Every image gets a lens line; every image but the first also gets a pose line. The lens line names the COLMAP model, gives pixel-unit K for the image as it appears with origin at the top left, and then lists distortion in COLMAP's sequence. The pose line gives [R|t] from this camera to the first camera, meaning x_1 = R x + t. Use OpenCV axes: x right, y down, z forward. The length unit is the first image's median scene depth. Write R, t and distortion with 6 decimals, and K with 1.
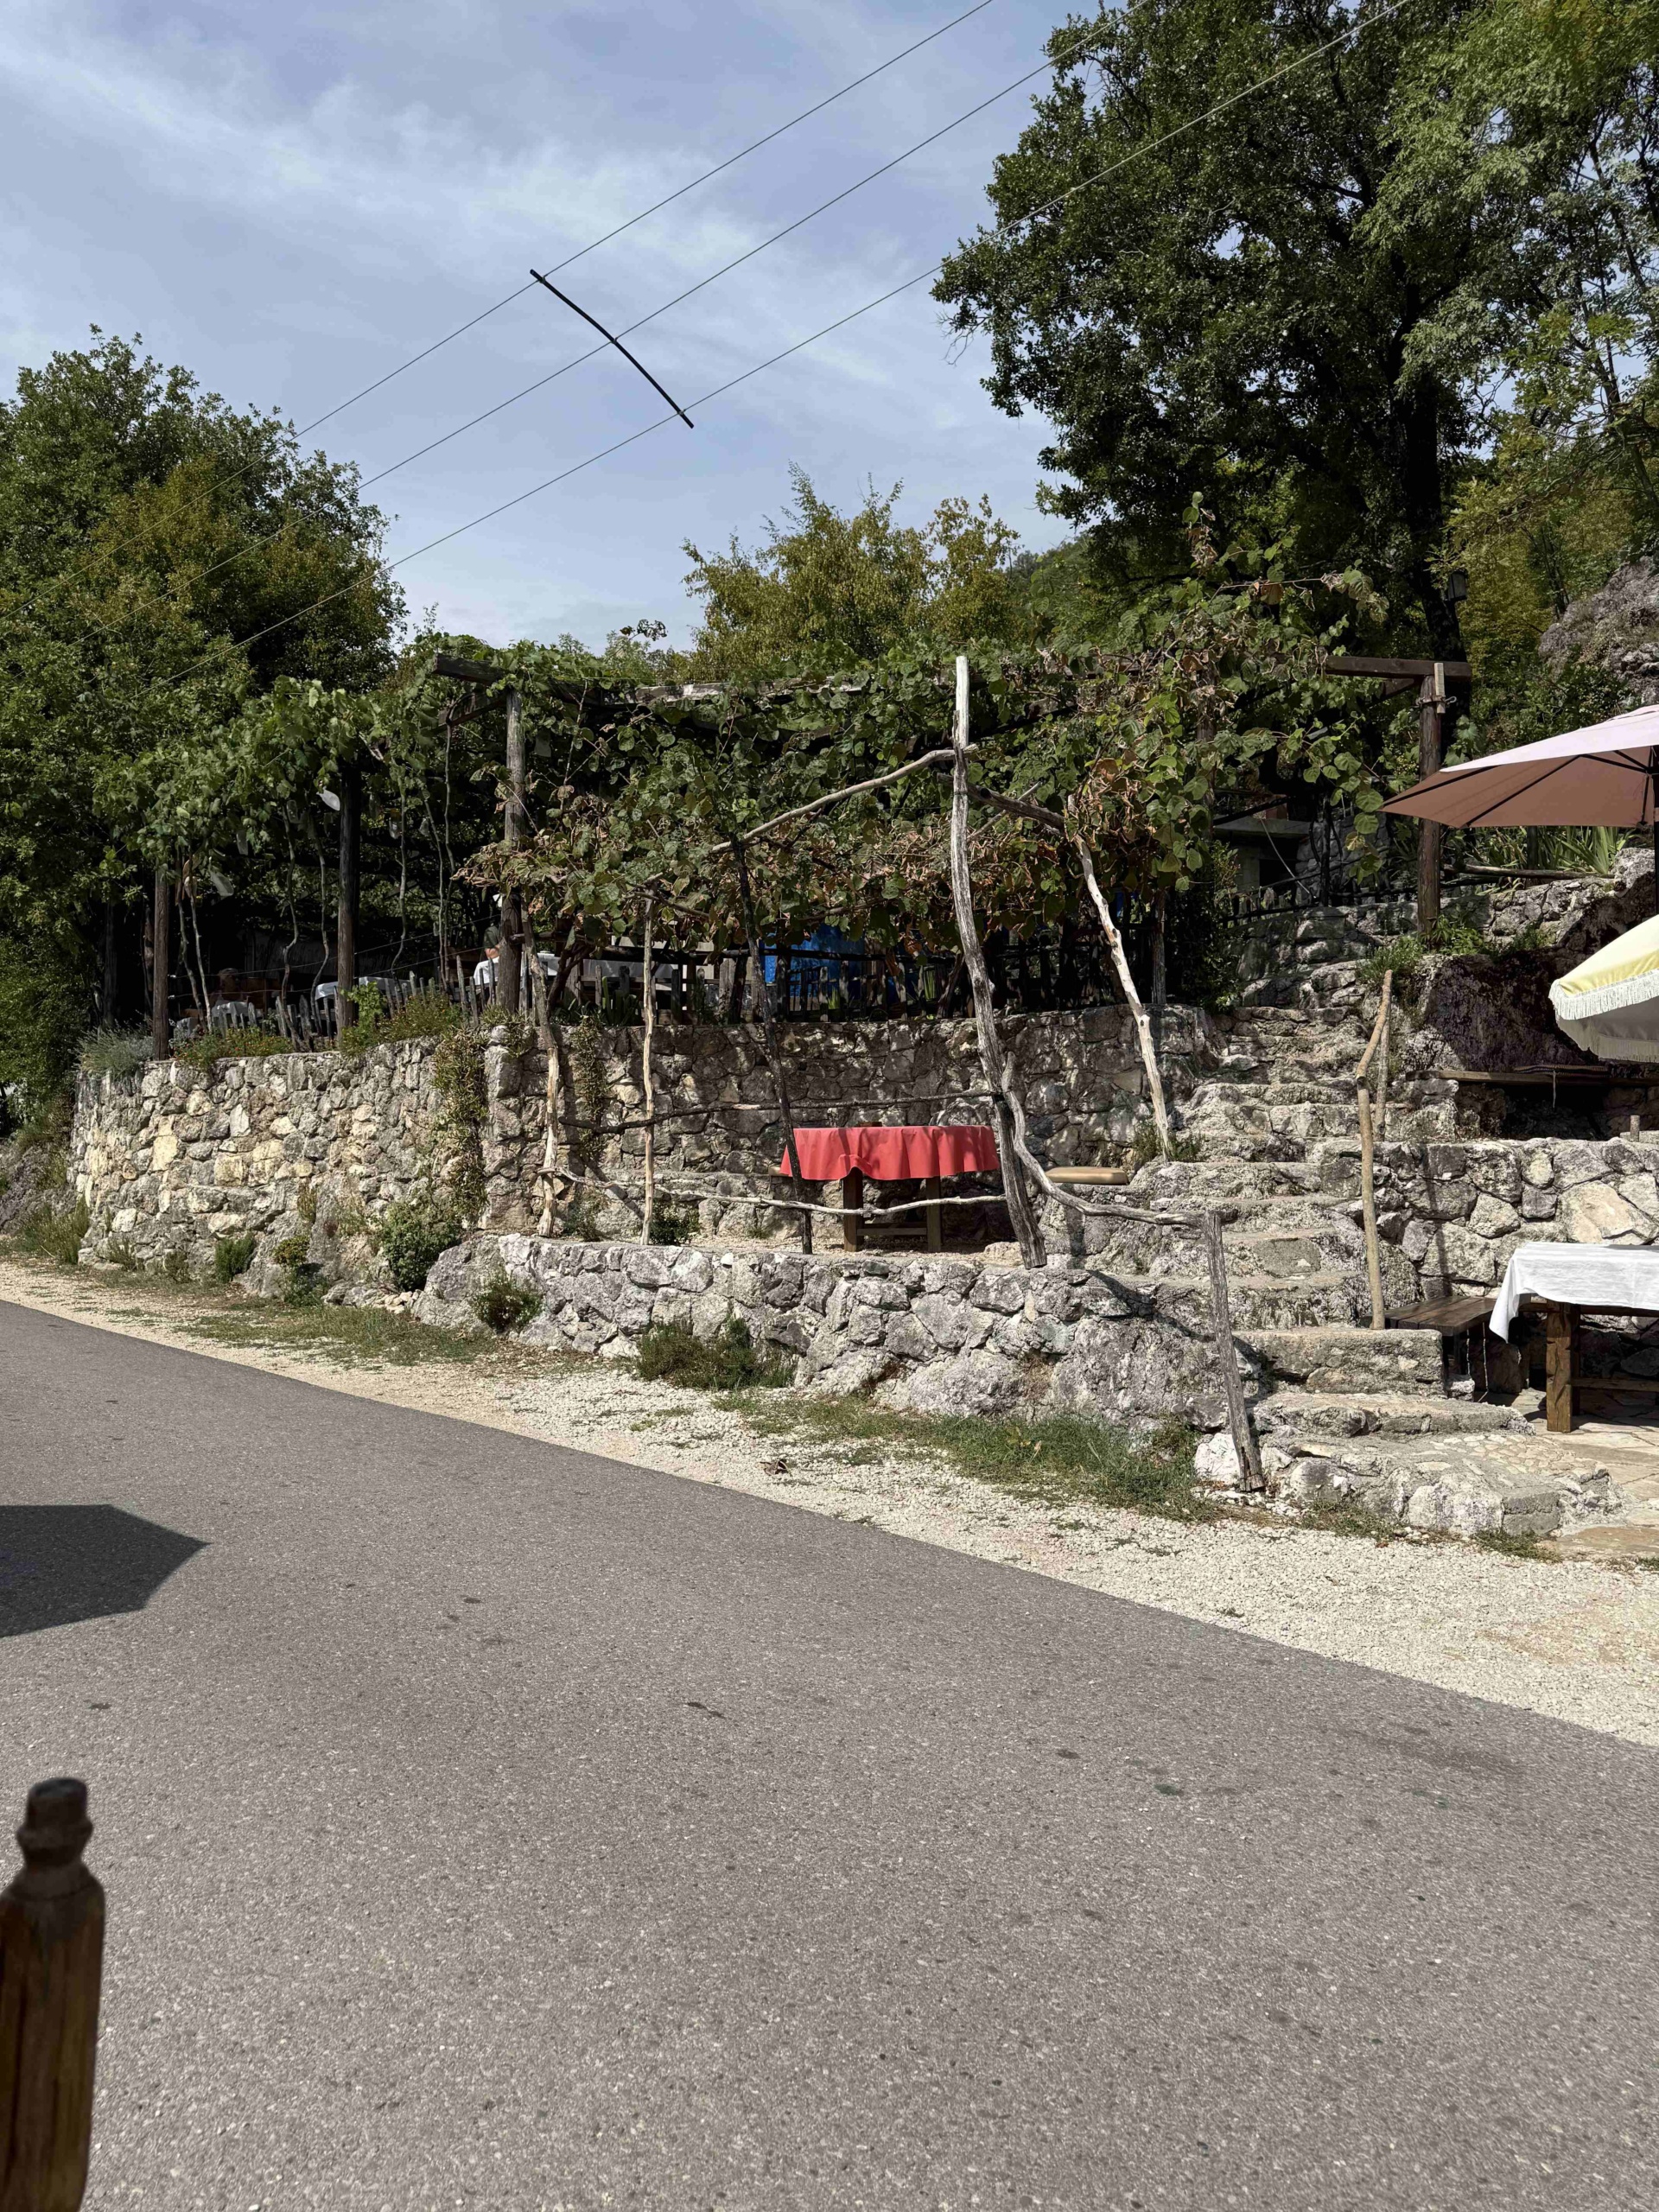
lens RADIAL K [[1539.8, 0, 819.4], [0, 1539.8, 1103.3], [0, 0, 1]] dist [0.020087, -0.023297]
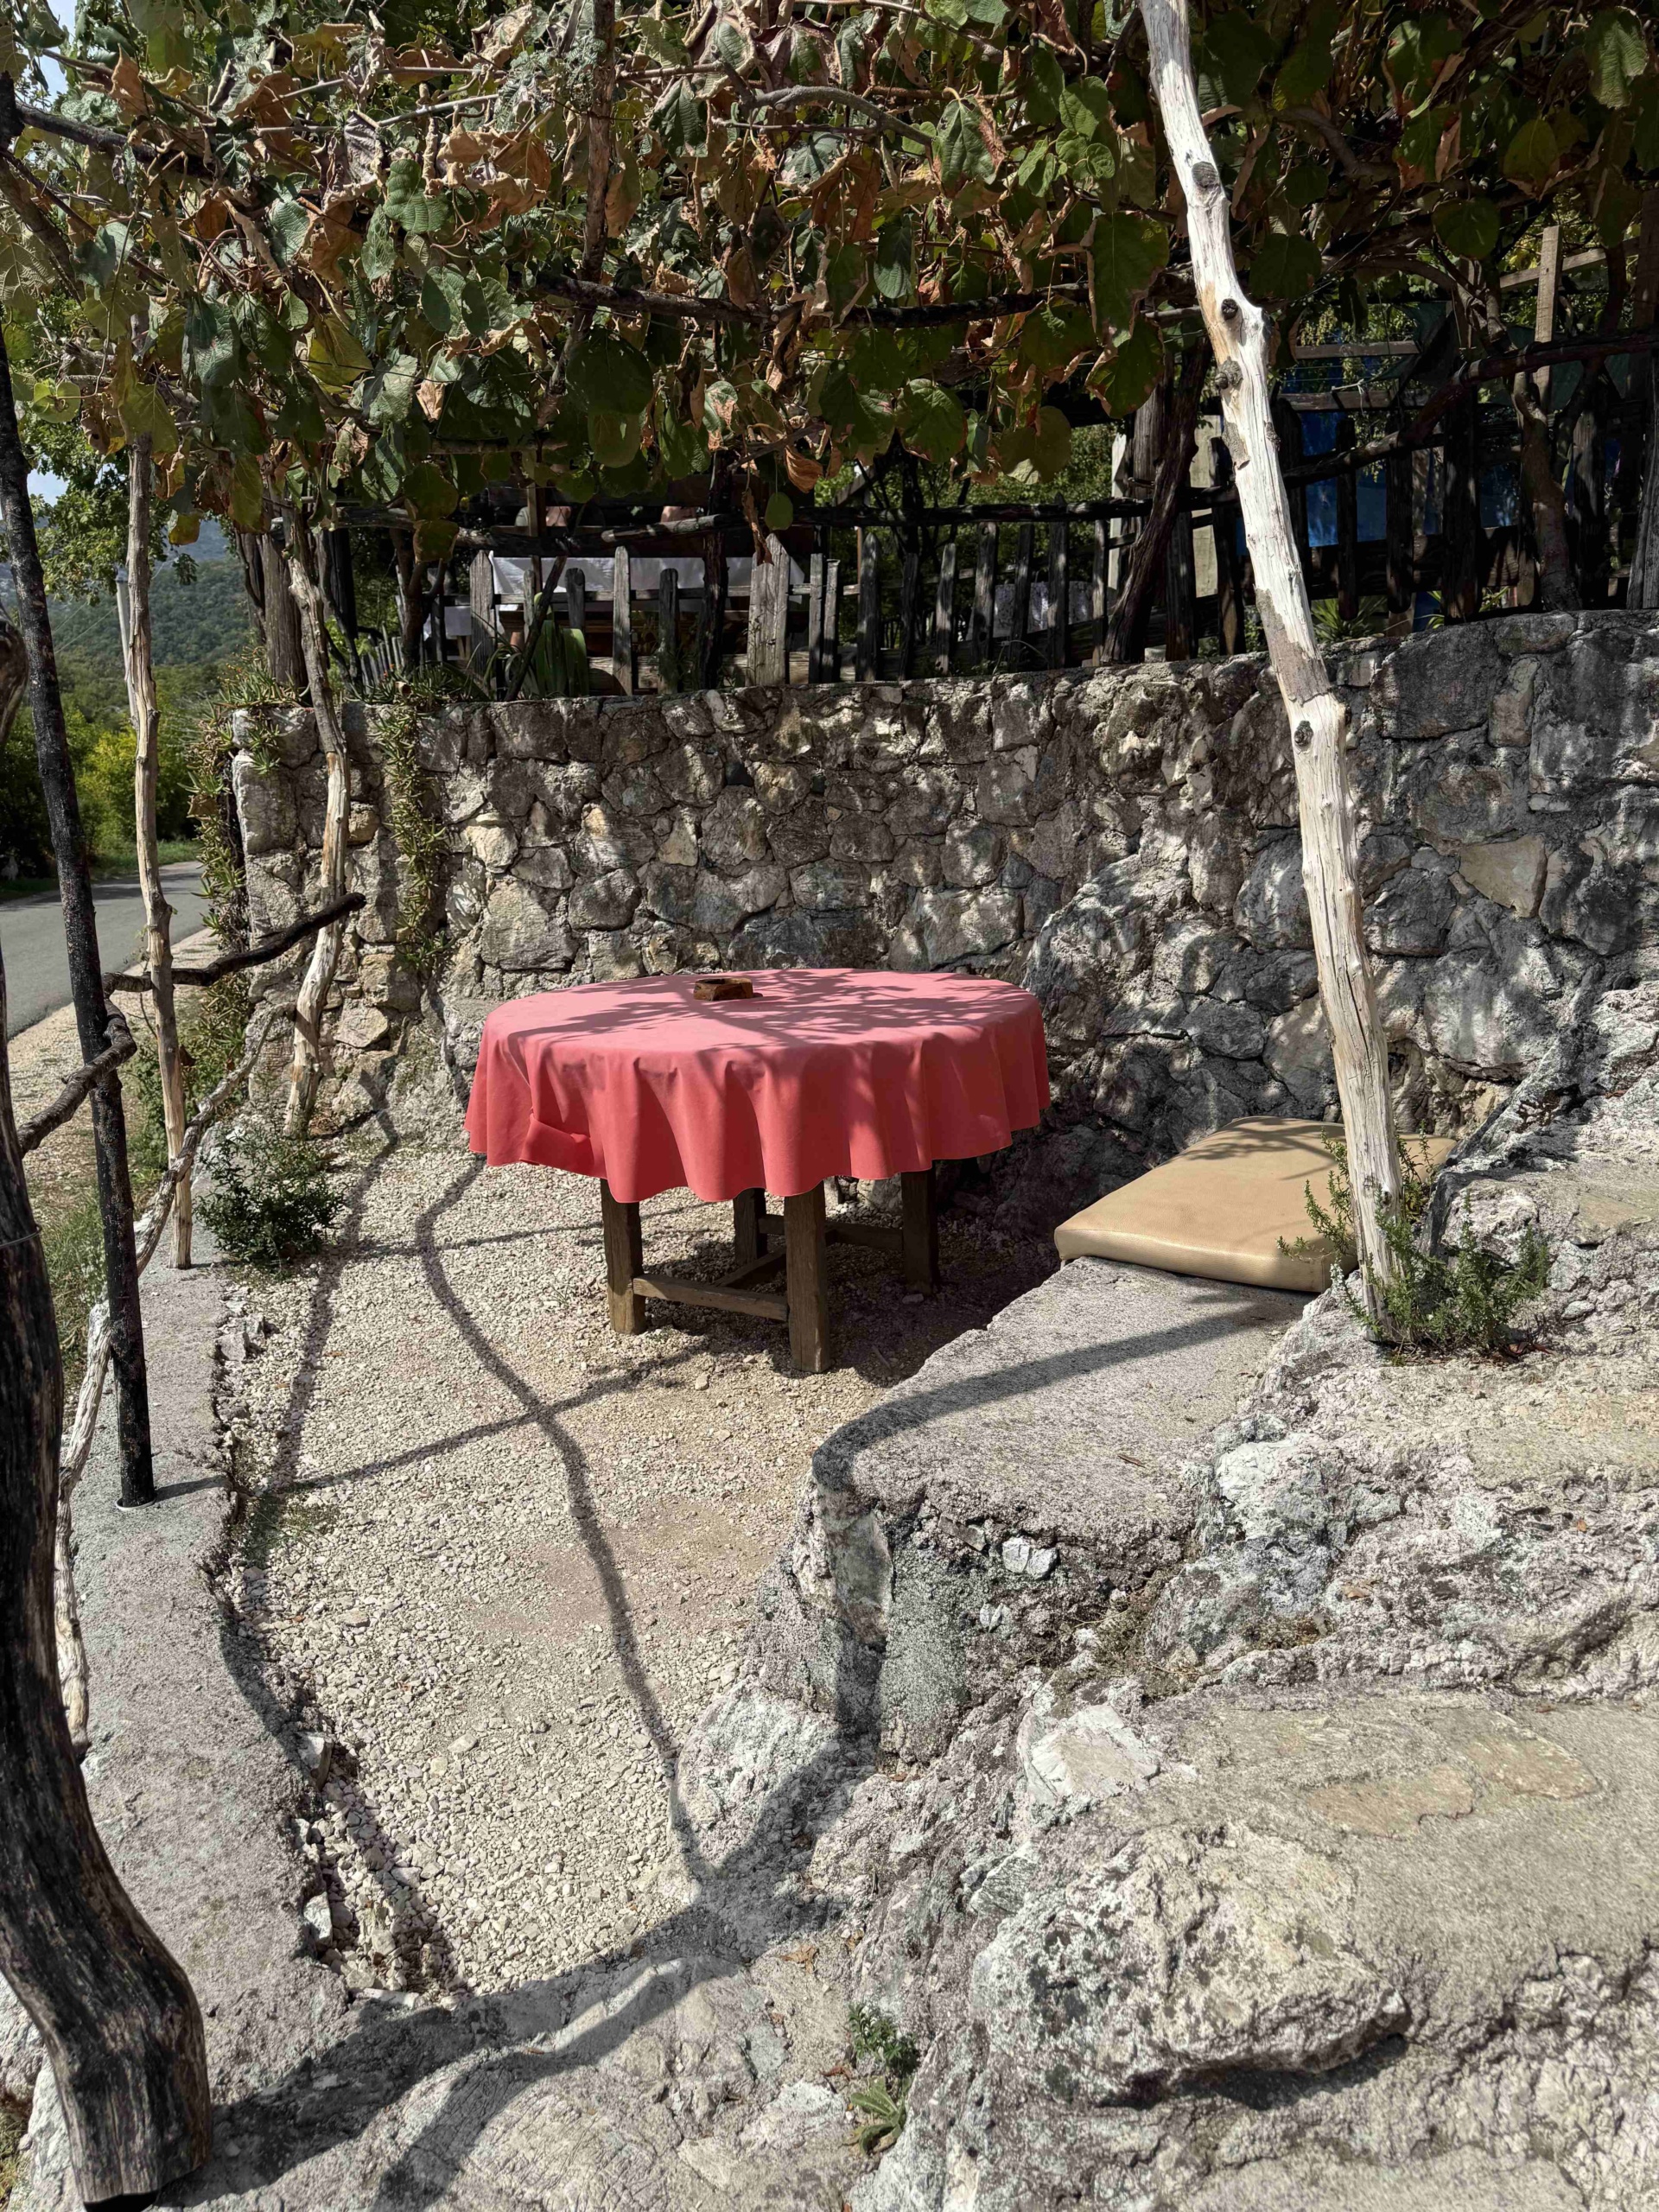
lens RADIAL K [[1539.8, 0, 845.8], [0, 1539.8, 1124.2], [0, 0, 1]] dist [0.020087, -0.023297]
pose [[0.914203, 0.085010, -0.396240, 0.184005], [0.015319, 0.969803, 0.243407, -0.037984], [0.404966, -0.228593, 0.885295, 0.587233]]
